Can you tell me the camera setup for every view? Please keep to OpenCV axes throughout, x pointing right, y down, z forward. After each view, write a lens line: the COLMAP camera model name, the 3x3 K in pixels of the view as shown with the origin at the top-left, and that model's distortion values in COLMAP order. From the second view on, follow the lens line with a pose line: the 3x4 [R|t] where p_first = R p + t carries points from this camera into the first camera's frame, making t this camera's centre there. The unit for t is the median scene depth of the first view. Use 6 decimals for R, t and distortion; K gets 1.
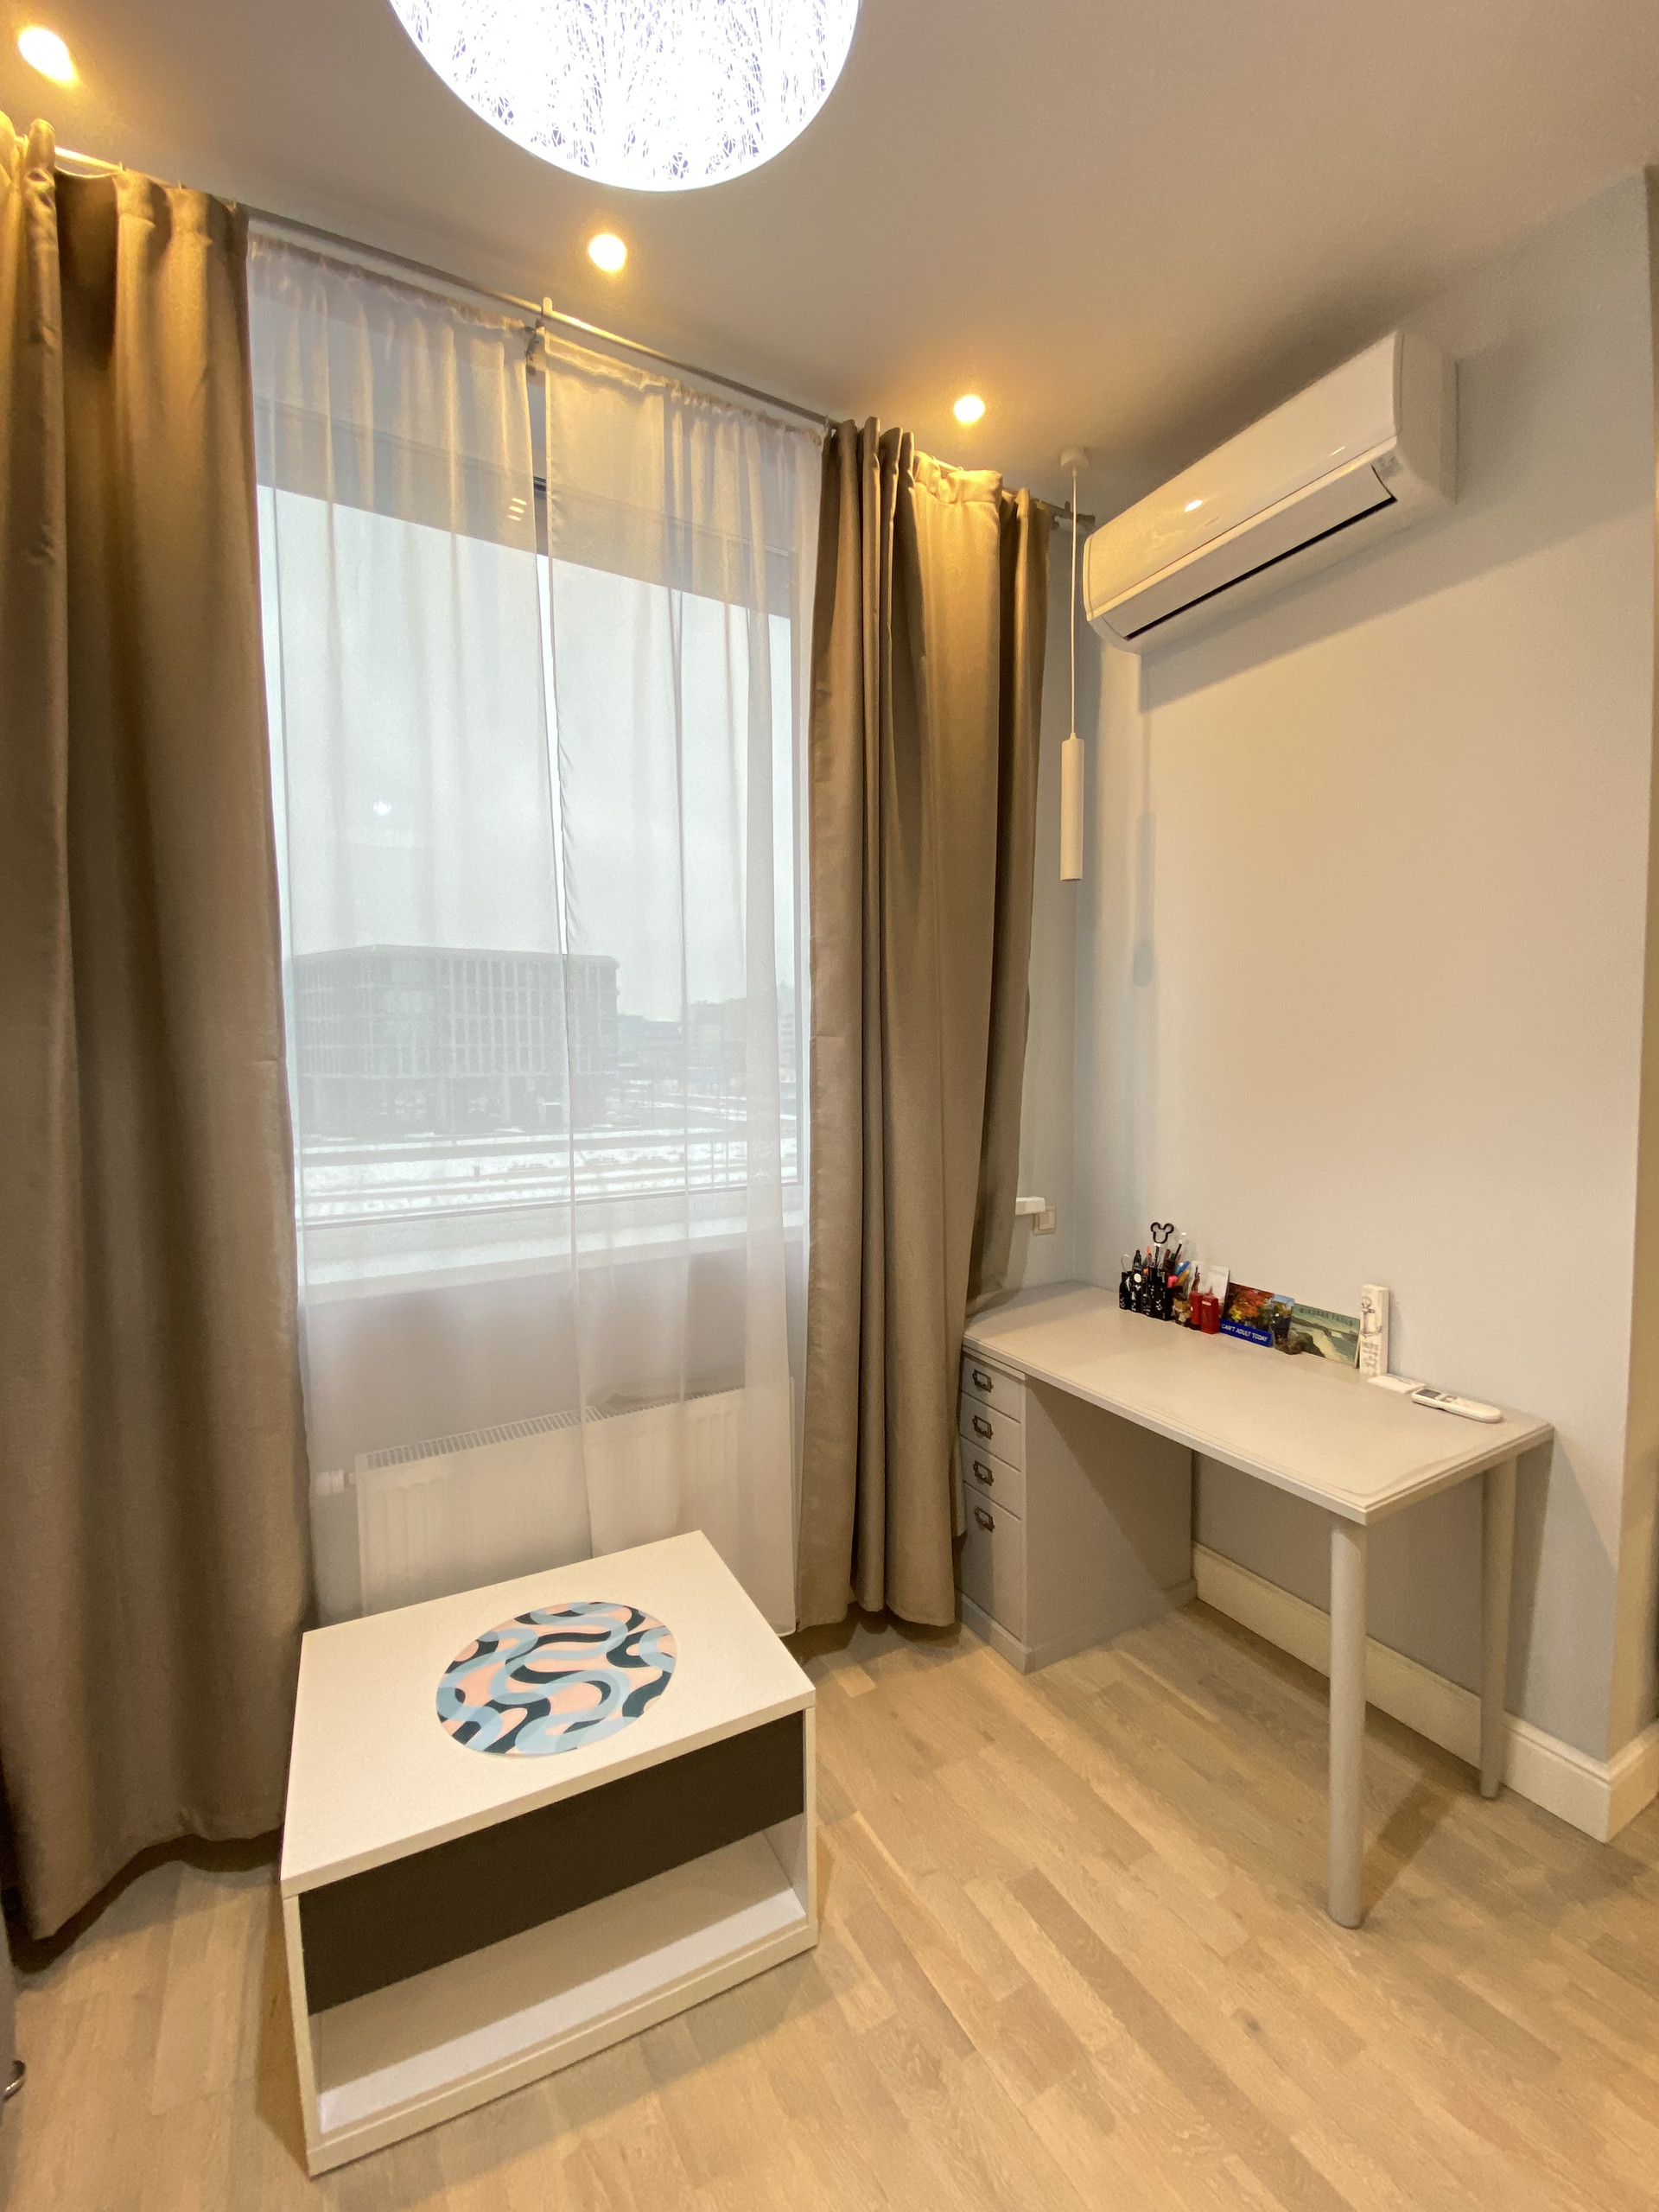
lens RADIAL K [[892.8, 0, 829.0], [0, 892.8, 1102.3], [0, 0, 1]] dist [0.011207, -0.015490]
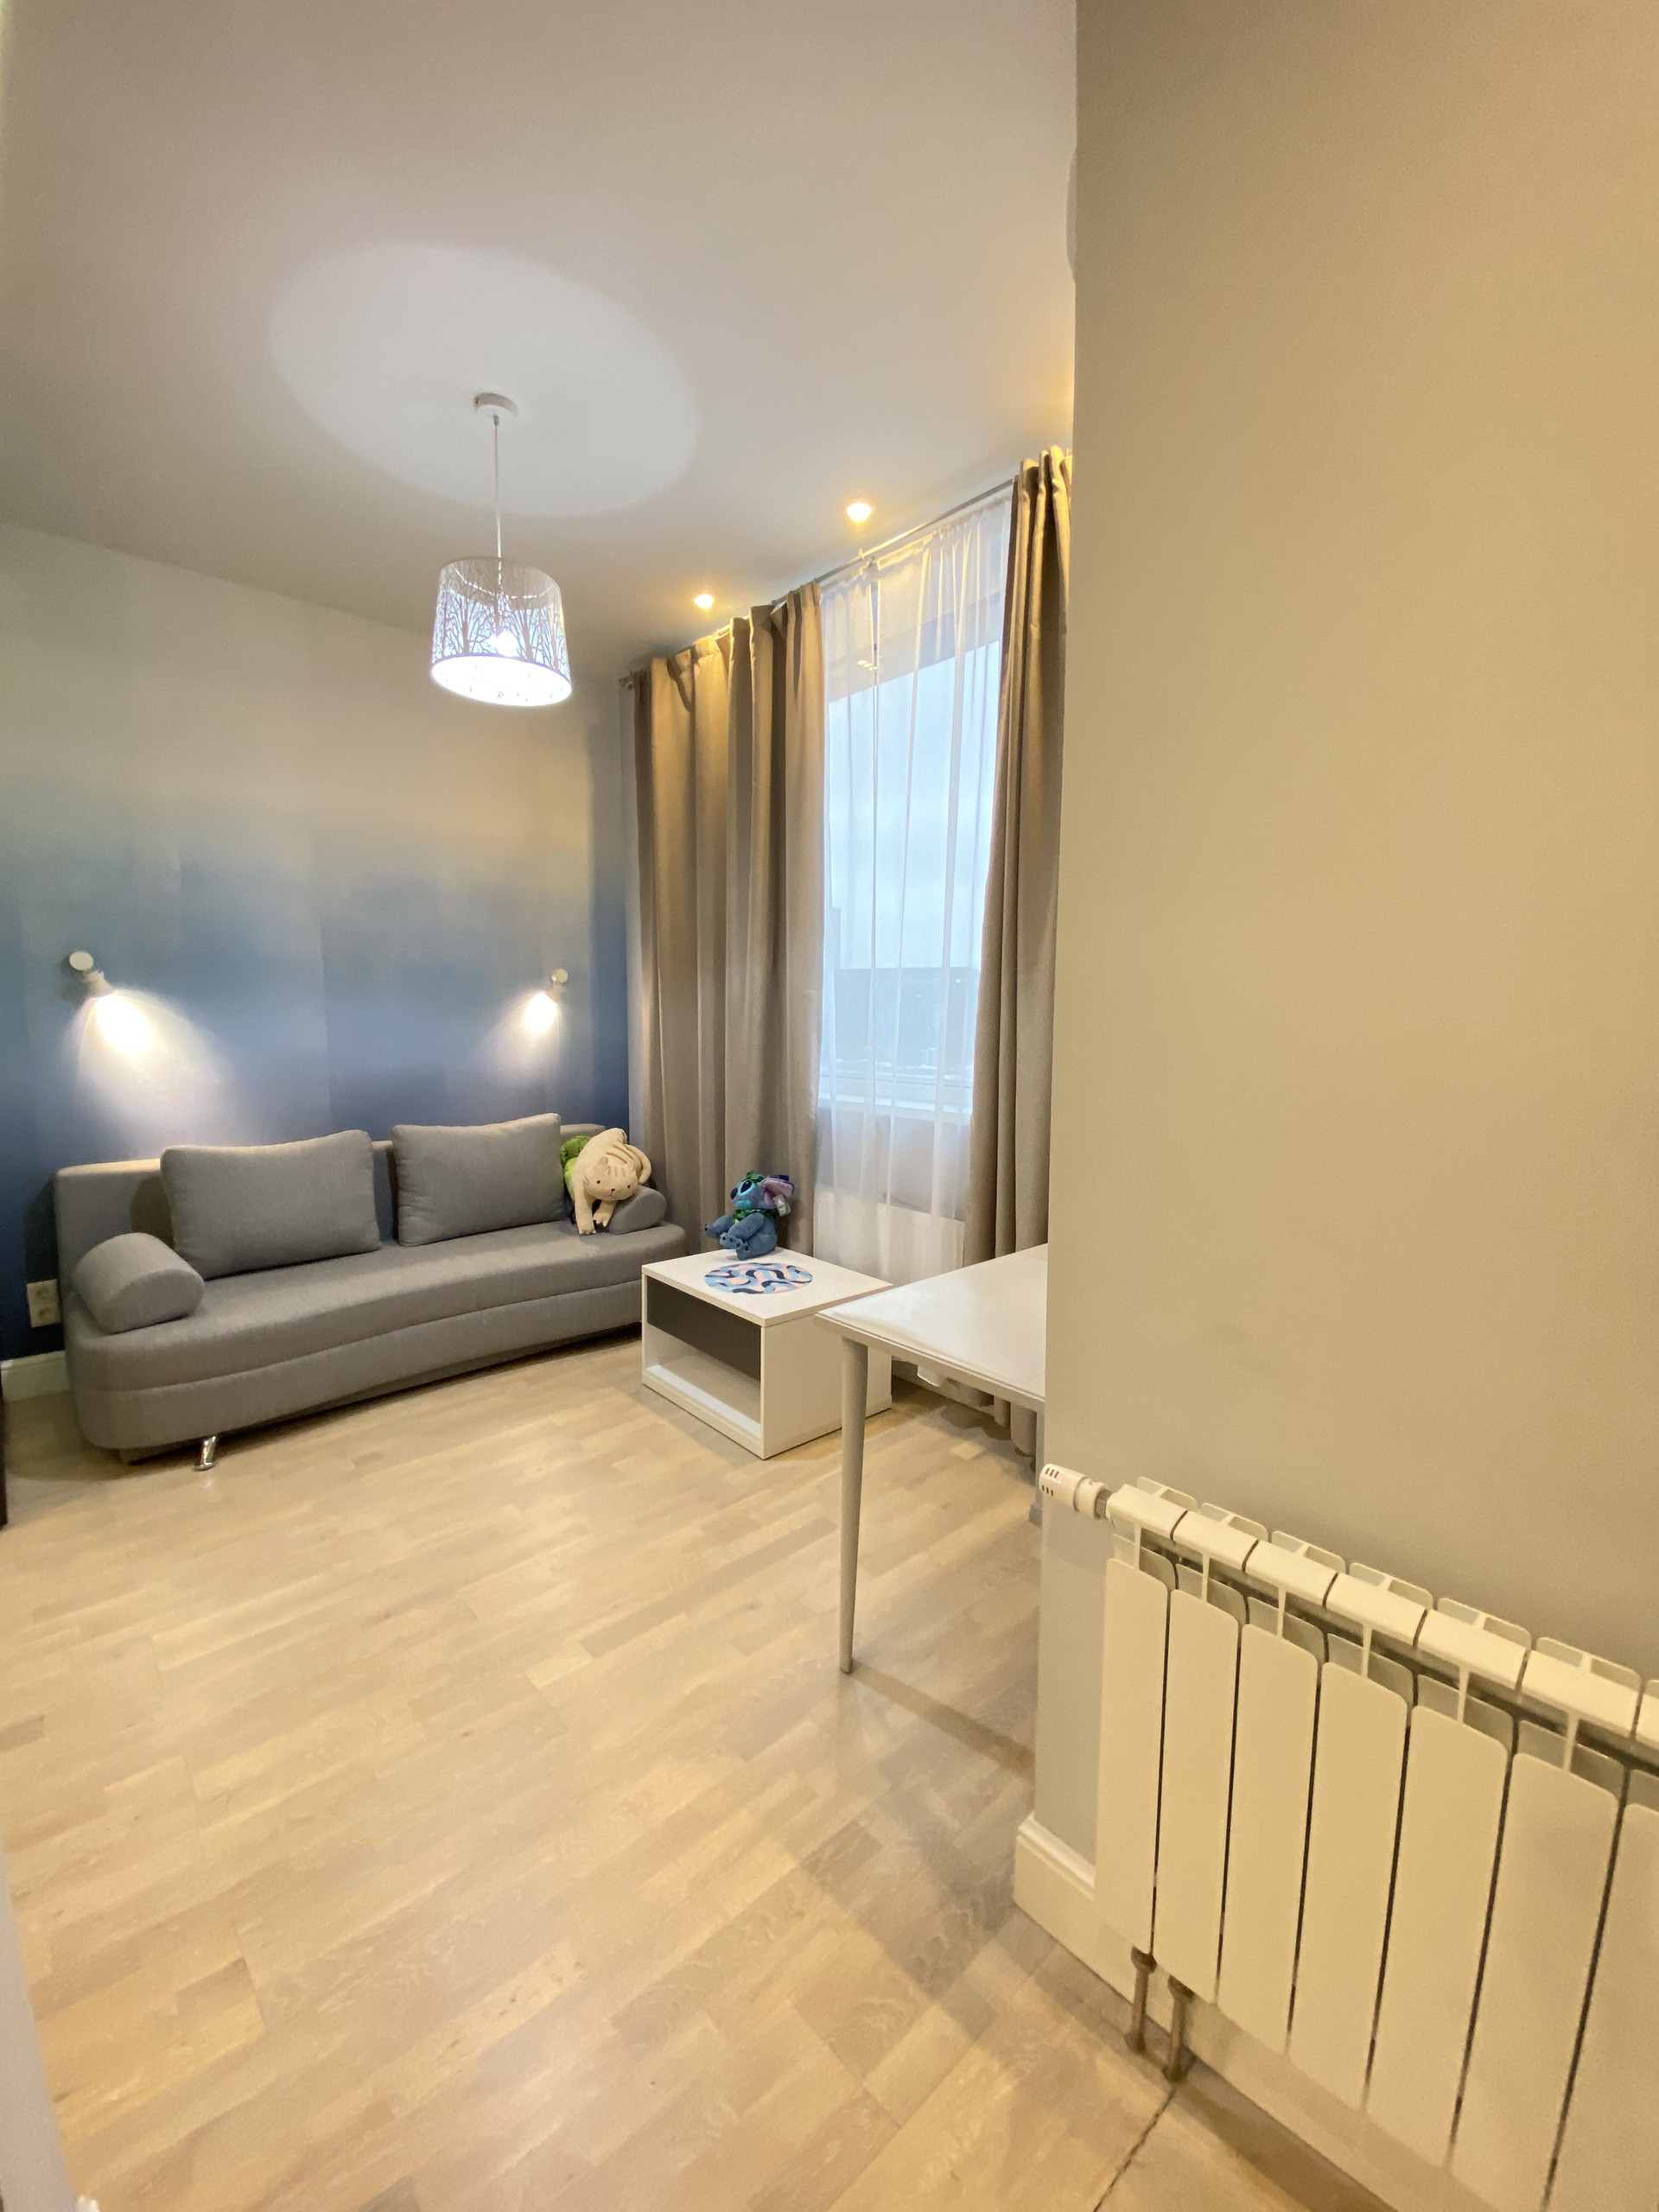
lens RADIAL K [[895.8, 0, 828.4], [0, 895.8, 1102.2], [0, 0, 1]] dist [0.017475, -0.019808]
pose [[0.239998, 0.106263, -0.964940, 1.704269], [-0.070012, 0.993297, 0.091973, 0.027141], [0.968245, 0.045484, 0.245829, 0.627204]]
